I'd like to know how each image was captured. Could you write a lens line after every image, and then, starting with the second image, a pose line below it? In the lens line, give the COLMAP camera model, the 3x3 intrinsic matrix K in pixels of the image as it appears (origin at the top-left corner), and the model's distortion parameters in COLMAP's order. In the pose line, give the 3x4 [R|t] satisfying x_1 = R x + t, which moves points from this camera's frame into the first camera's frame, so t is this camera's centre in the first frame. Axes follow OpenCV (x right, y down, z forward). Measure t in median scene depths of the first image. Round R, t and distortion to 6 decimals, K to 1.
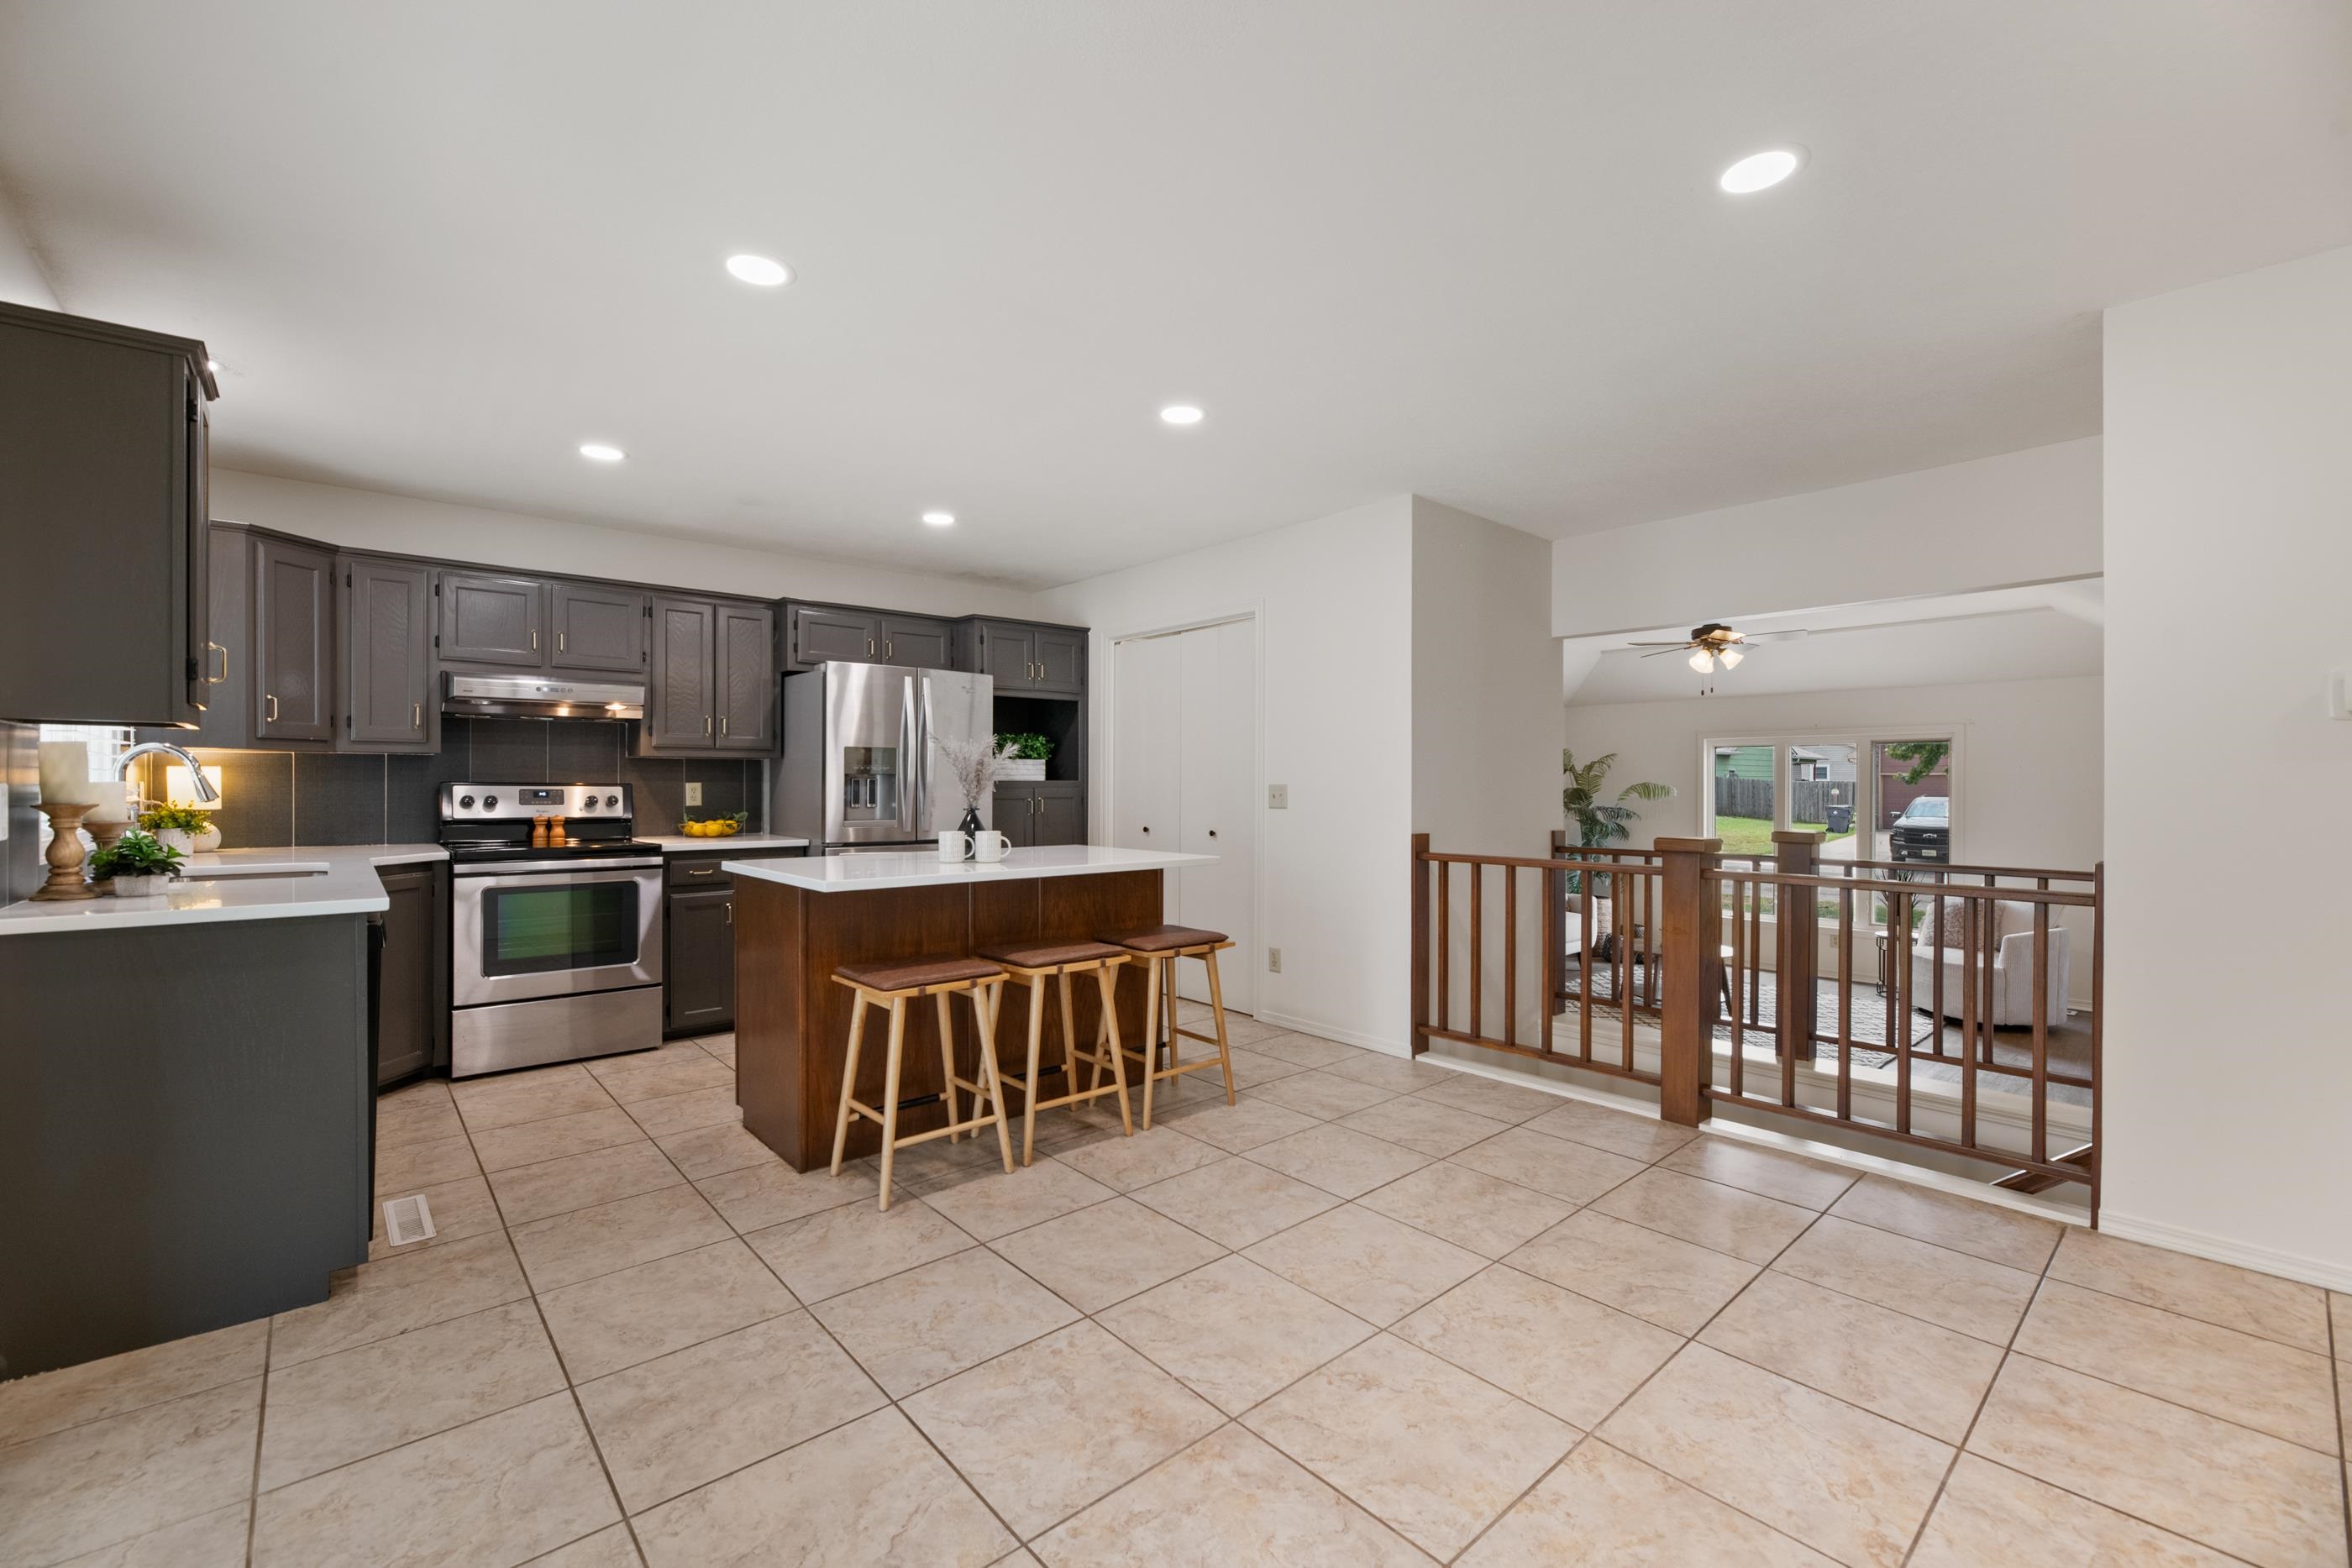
lens RADIAL K [[981.8, 0, 1185.7], [0, 981.8, 788.1], [0, 0, 1]] dist [-0.004279, -0.002389]
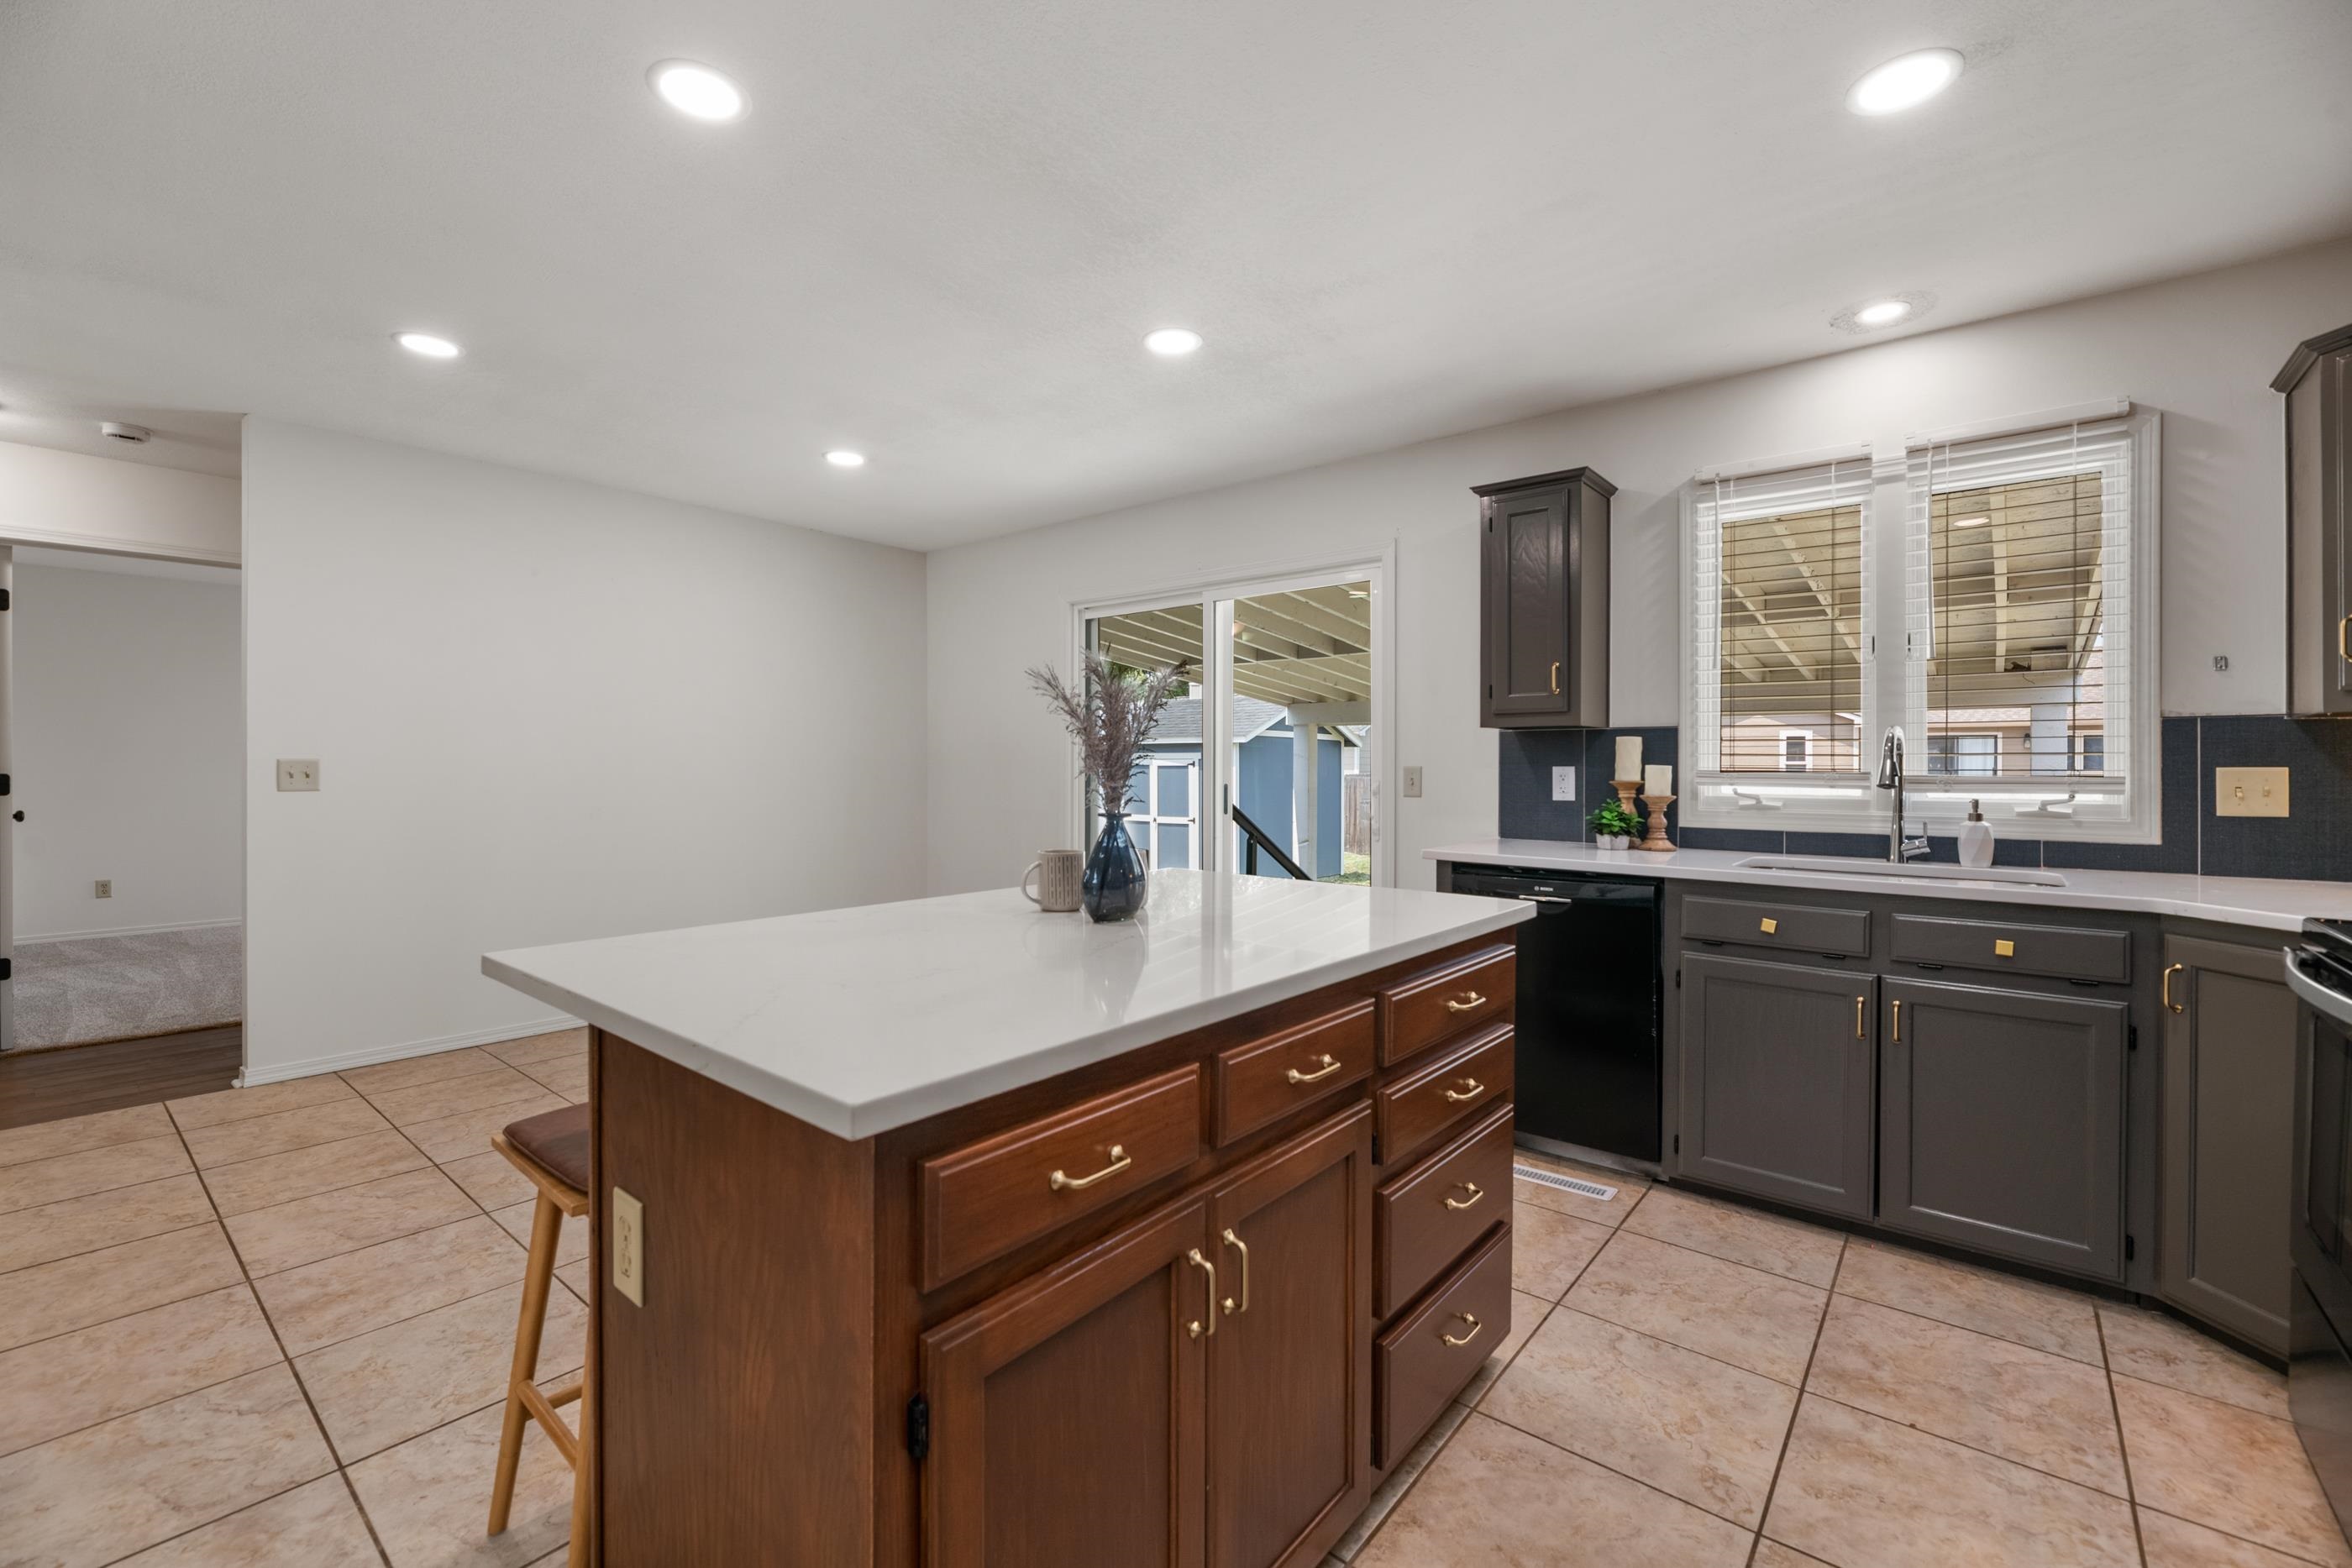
lens RADIAL K [[981.8, 0, 1176.8], [0, 981.8, 770.3], [0, 0, 1]] dist [-0.004279, -0.002389]
pose [[-0.988110, -0.004575, -0.153678, -0.156879], [-0.006137, 0.999934, 0.009686, -0.005043], [0.153623, 0.010514, -0.988074, 1.320429]]
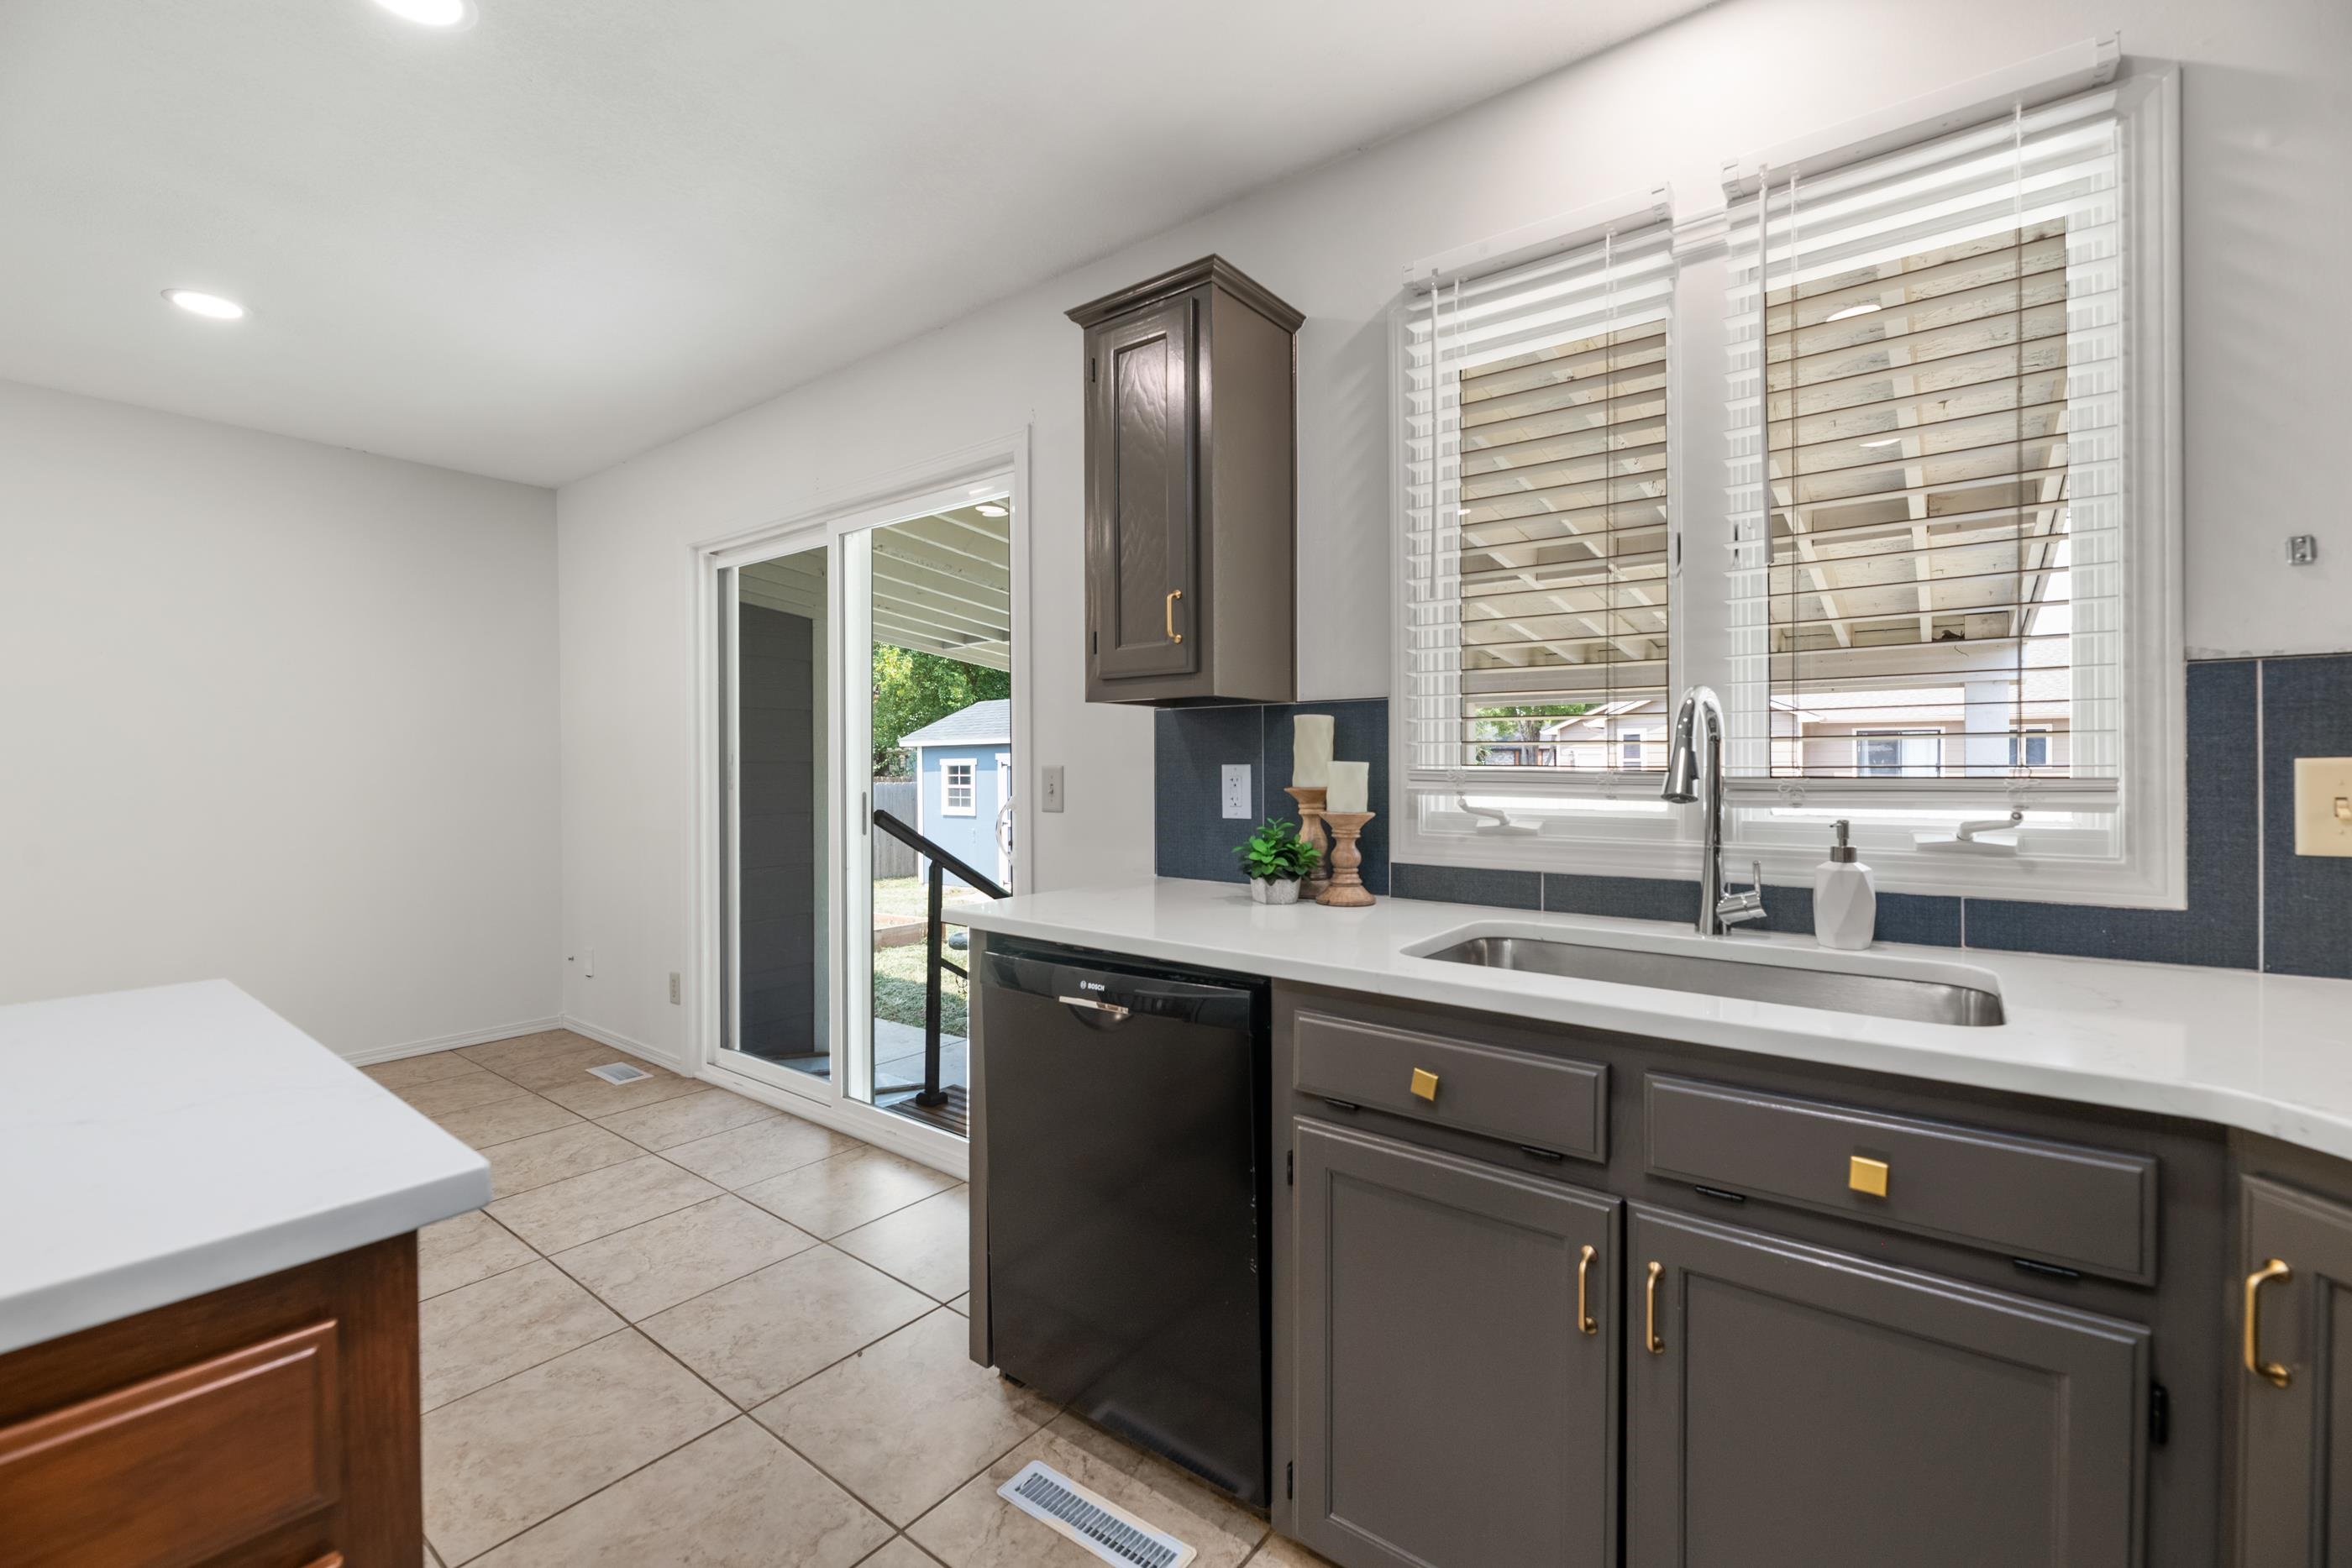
lens RADIAL K [[981.8, 0, 1190.8], [0, 981.8, 773.9], [0, 0, 1]] dist [-0.004279, -0.002389]
pose [[-0.980854, 0.003307, -0.194715, -0.495590], [0.000697, 0.999909, 0.013472, -0.004332], [0.194742, 0.013078, -0.980767, 1.048952]]
